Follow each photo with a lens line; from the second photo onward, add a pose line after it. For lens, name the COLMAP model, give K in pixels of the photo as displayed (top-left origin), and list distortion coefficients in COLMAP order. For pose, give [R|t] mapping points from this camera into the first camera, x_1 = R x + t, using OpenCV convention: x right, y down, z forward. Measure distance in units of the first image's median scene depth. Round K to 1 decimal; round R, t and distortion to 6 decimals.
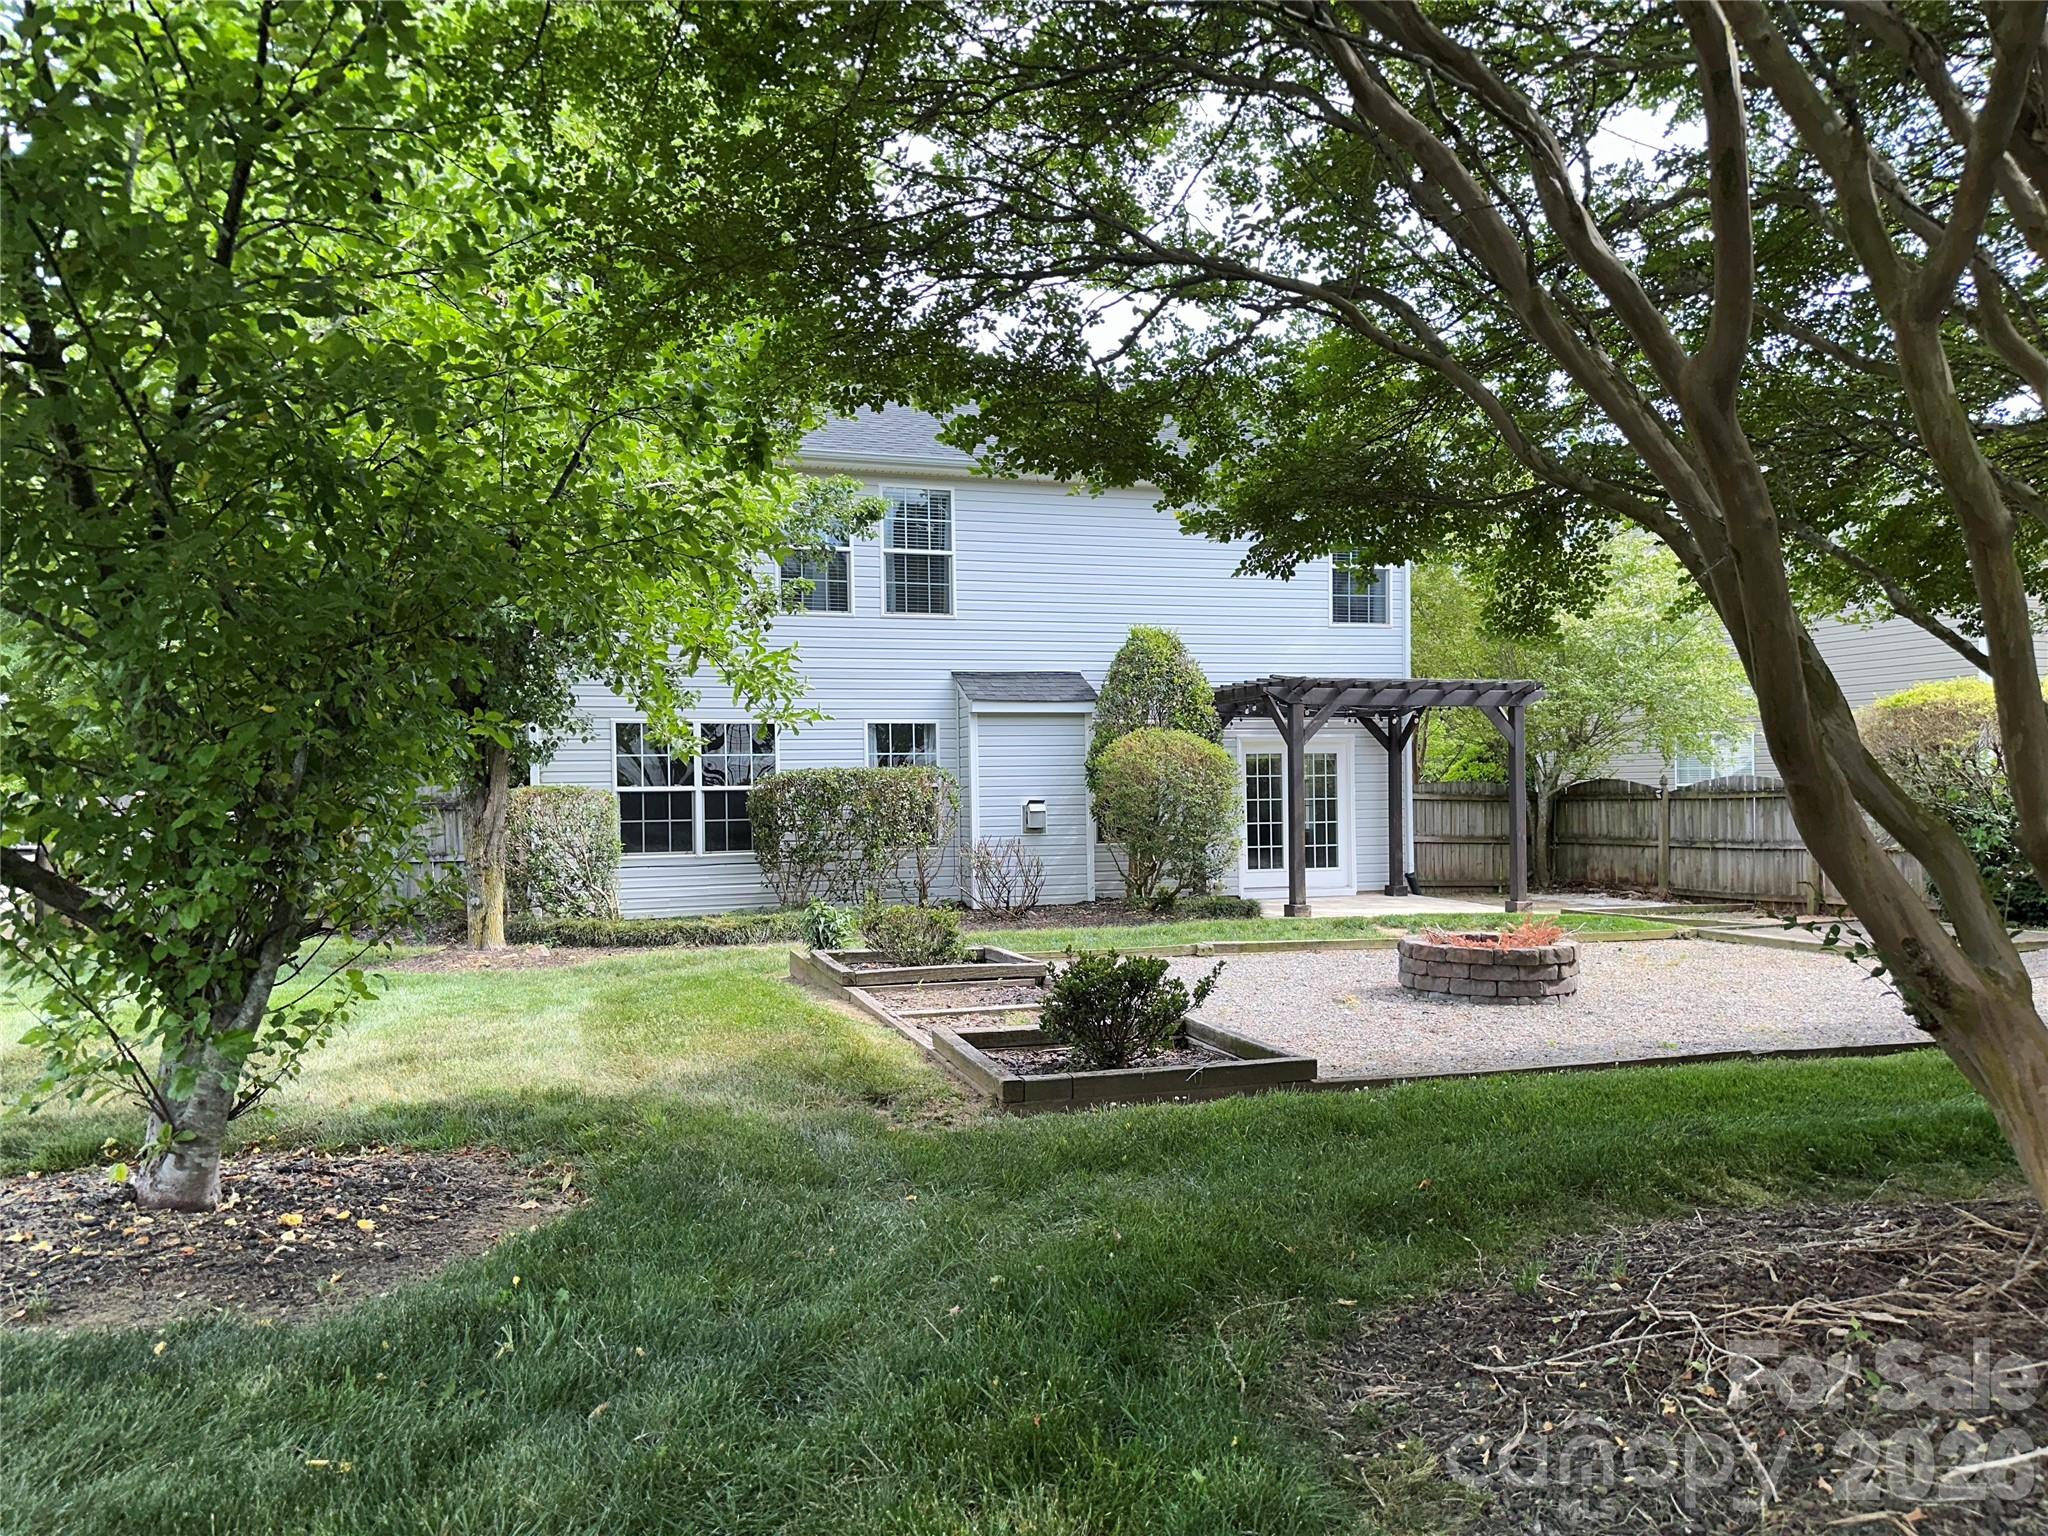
lens RADIAL K [[1436.7, 0, 1001.3], [0, 1436.7, 787.2], [0, 0, 1]] dist [0.063809, -0.077410]
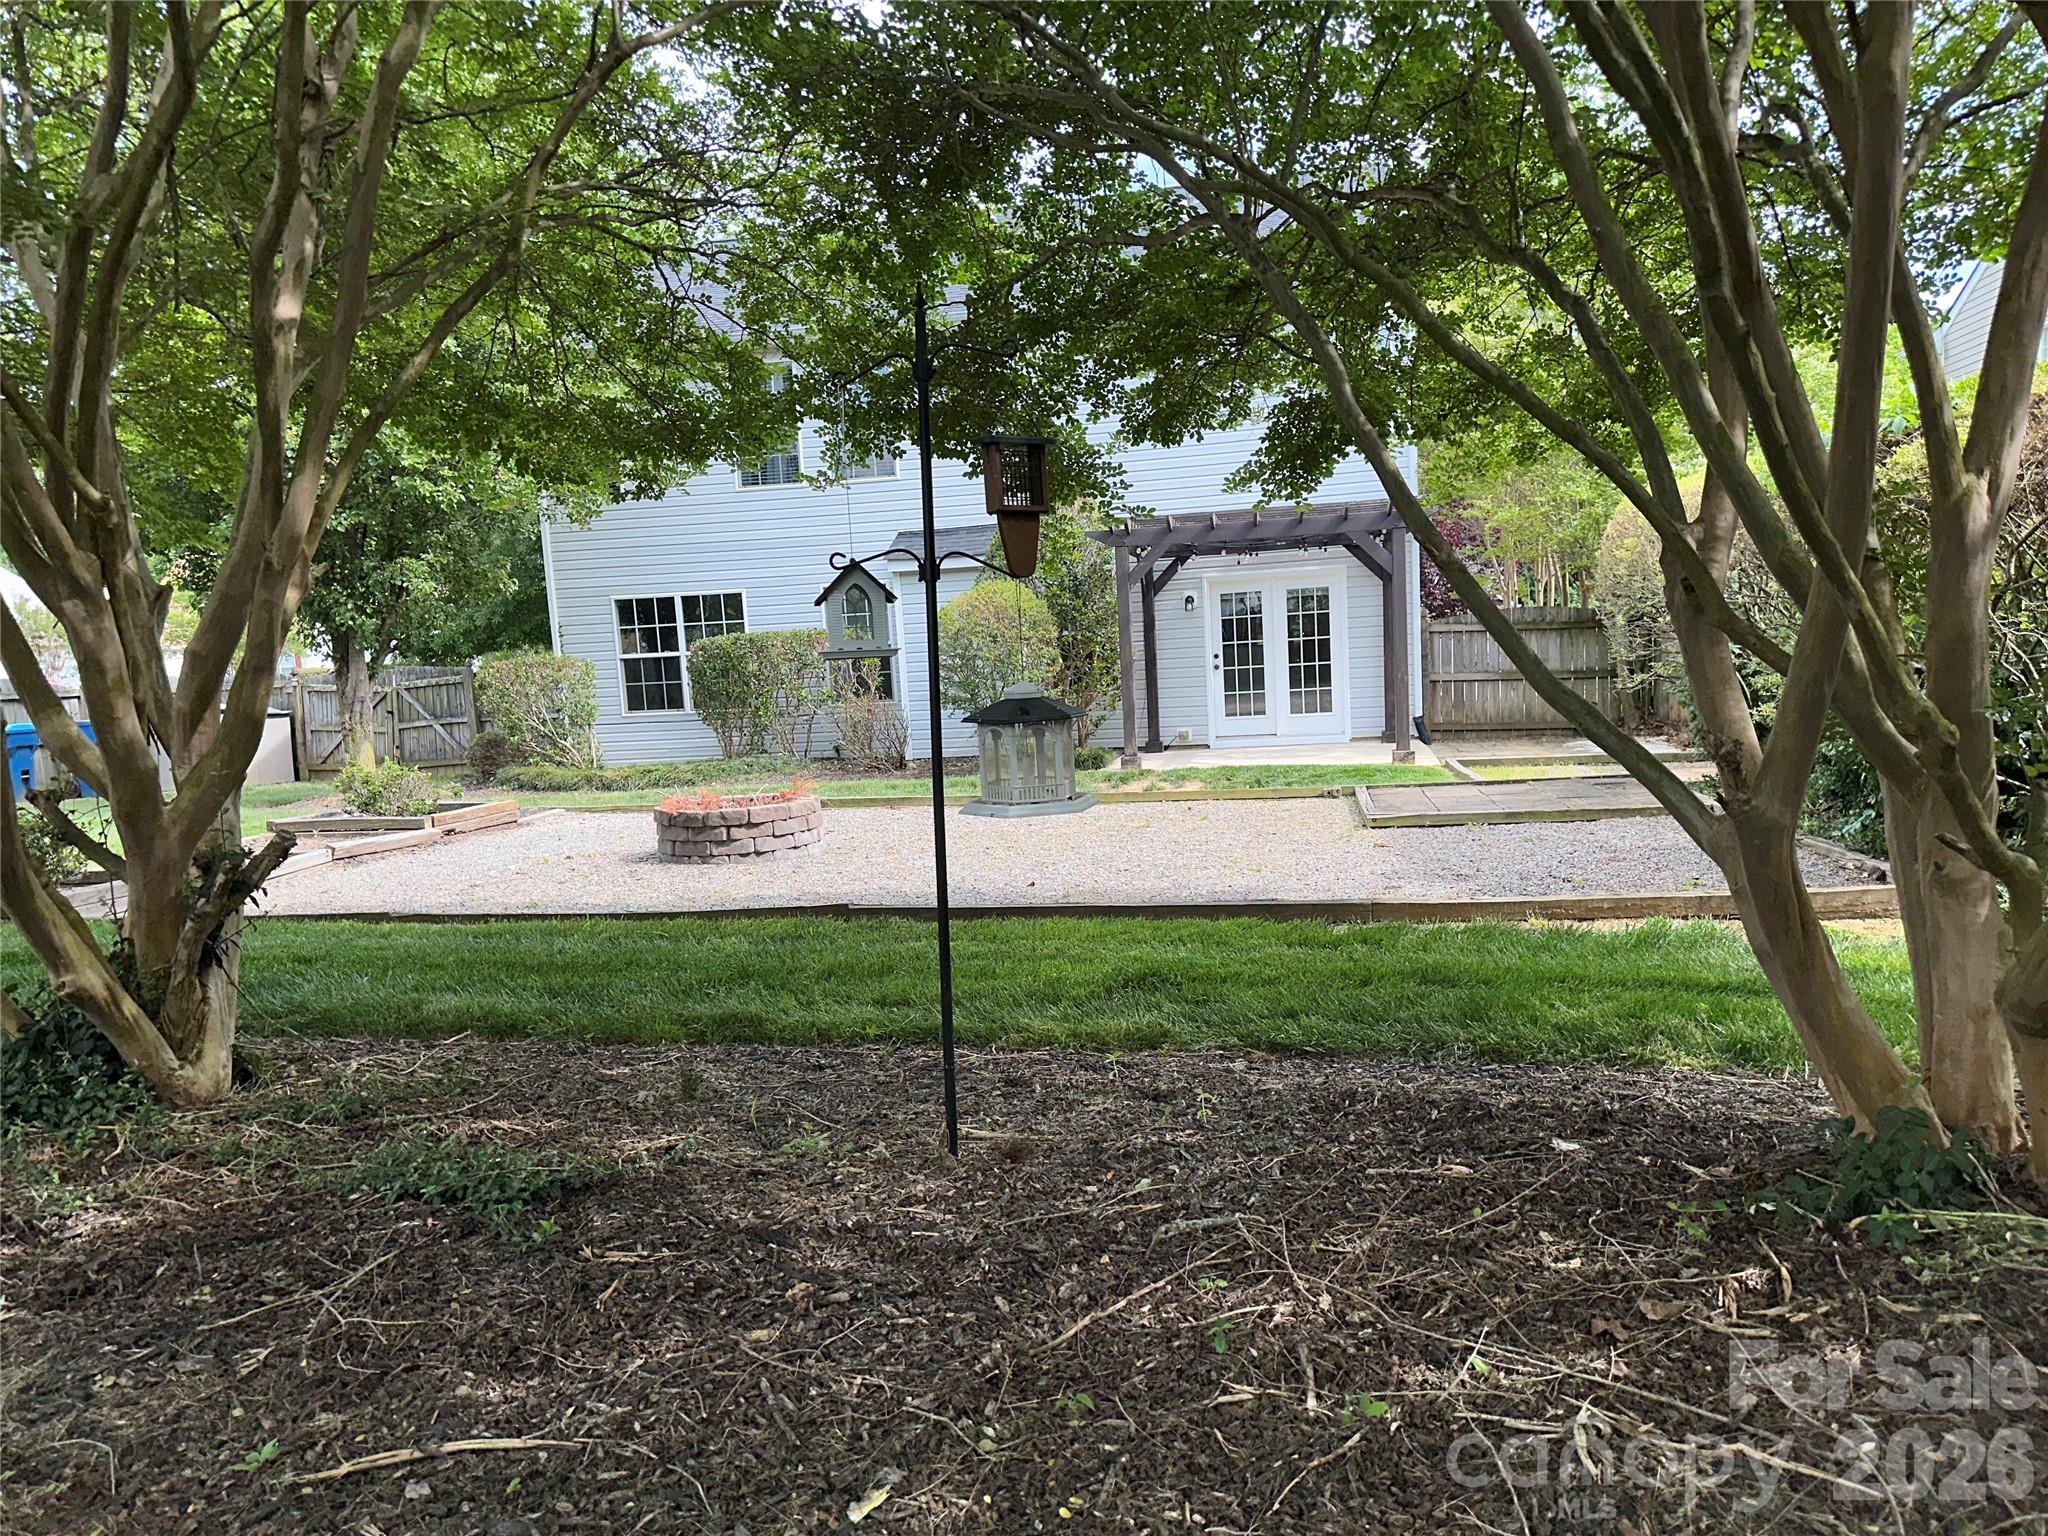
lens RADIAL K [[1436.7, 0, 1023.3], [0, 1436.7, 757.7], [0, 0, 1]] dist [0.063809, -0.077410]
pose [[0.879401, 0.002069, -0.476077, 1.808709], [0.043050, 0.995548, 0.083848, -0.003874], [0.474131, -0.094232, 0.875397, 0.365401]]
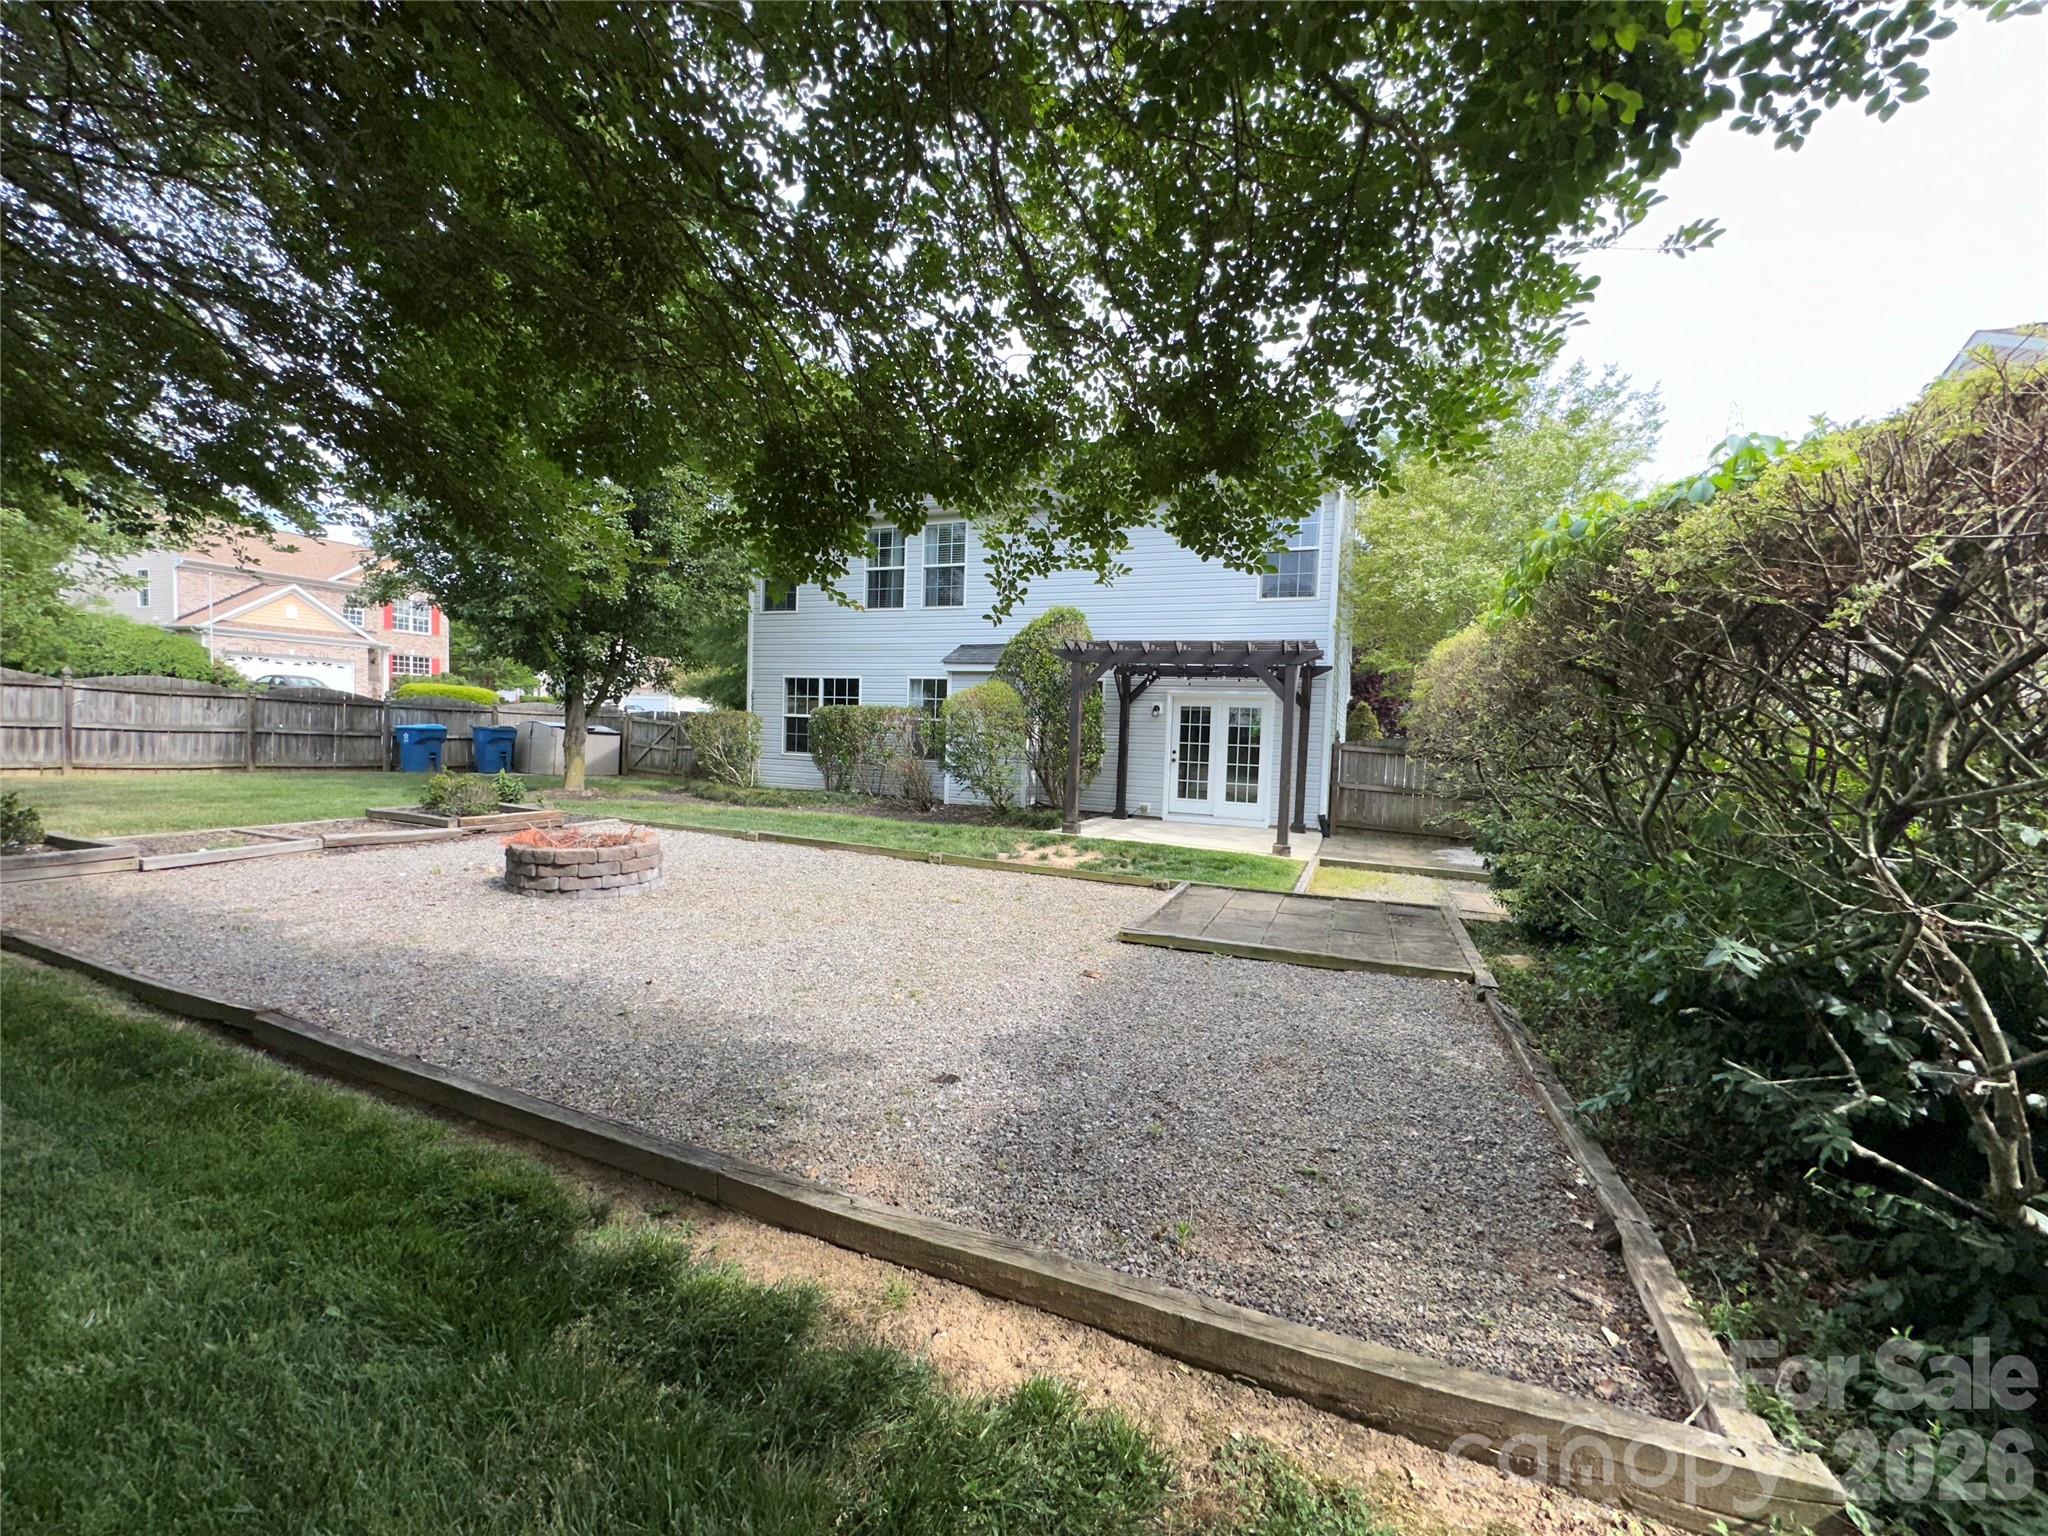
lens RADIAL K [[820.3, 0, 1025.0], [0, 820.3, 763.3], [0, 0, 1]] dist [-0.007534, 0.000973]
pose [[0.767317, 0.068092, -0.637643, 1.882577], [-0.044977, 0.997612, 0.052408, -0.017348], [0.639689, -0.011534, 0.768547, 1.284555]]
